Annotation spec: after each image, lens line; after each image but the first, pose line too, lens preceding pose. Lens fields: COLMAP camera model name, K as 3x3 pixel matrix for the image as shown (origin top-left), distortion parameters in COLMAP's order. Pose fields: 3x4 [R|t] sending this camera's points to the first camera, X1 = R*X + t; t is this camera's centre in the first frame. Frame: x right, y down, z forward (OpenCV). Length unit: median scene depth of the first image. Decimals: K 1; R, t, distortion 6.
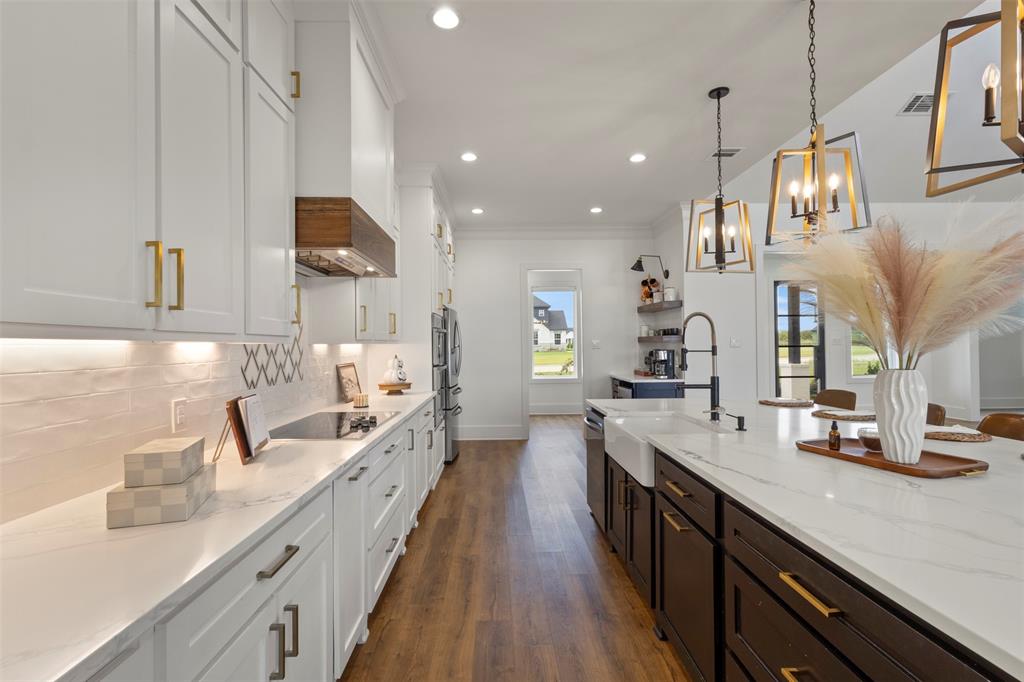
lens RADIAL K [[477.3, 0, 512.1], [0, 477.3, 343.3], [0, 0, 1]] dist [0.003343, 0.000063]
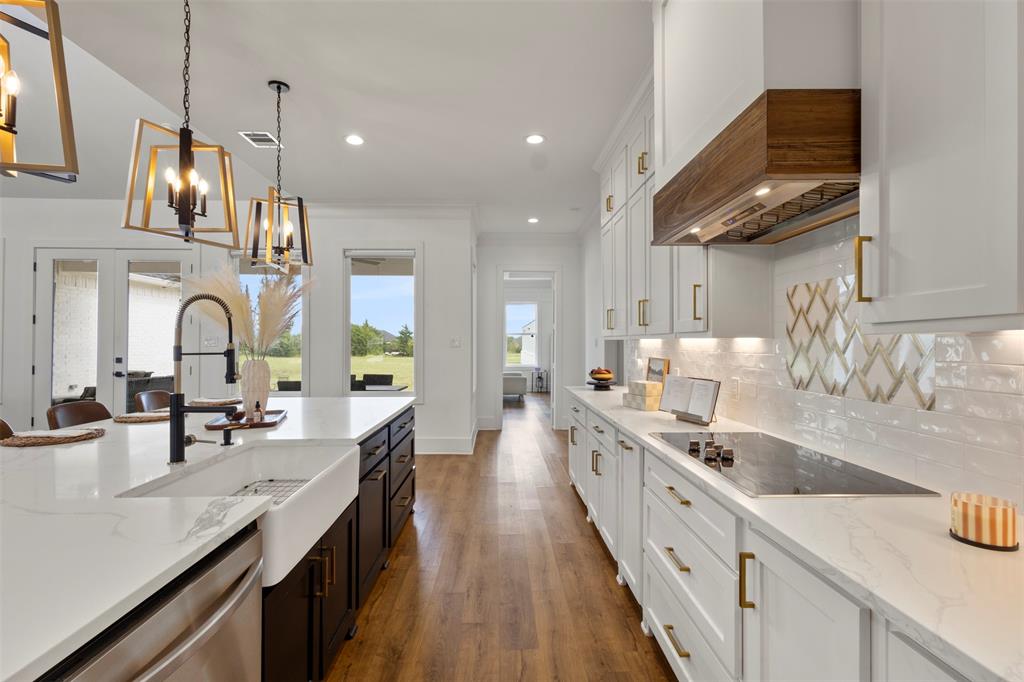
lens RADIAL K [[477.3, 0, 510.2], [0, 477.3, 347.6], [0, 0, 1]] dist [0.003343, 0.000063]
pose [[-0.999946, 0.007548, 0.007081, -0.032730], [0.007573, 0.999965, 0.003649, 0.013870], [-0.007053, 0.003703, -0.999968, 1.931440]]
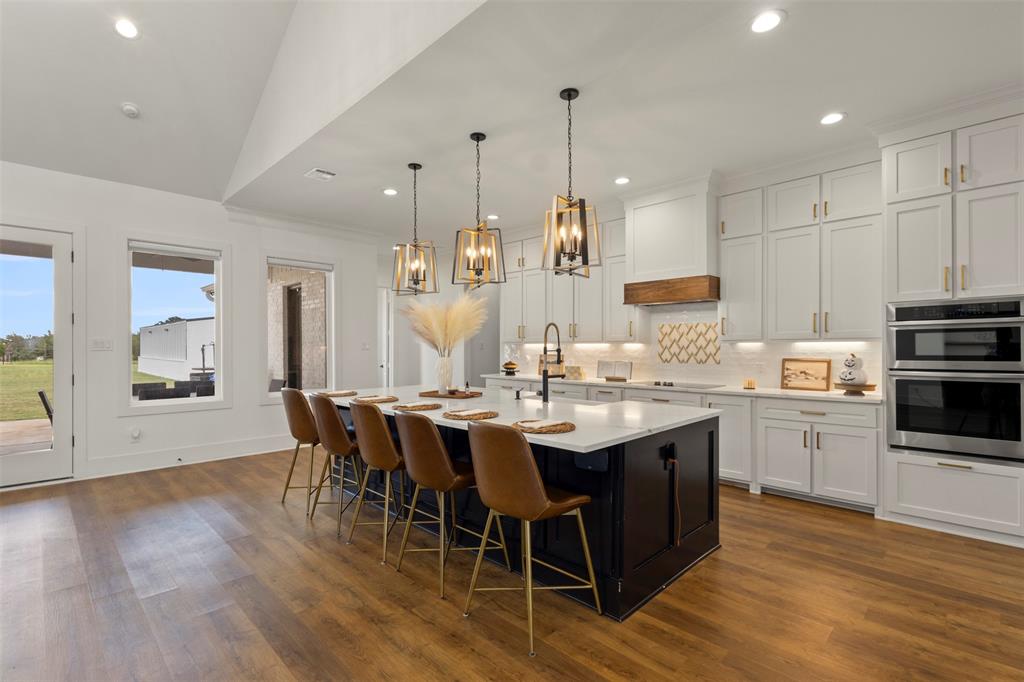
lens RADIAL K [[477.3, 0, 510.1], [0, 477.3, 341.1], [0, 0, 1]] dist [0.003343, 0.000063]
pose [[-0.732743, 0.000998, -0.680505, 1.661256], [0.011290, 0.999879, -0.010690, 0.006028], [0.680412, -0.015516, -0.732666, 2.273404]]
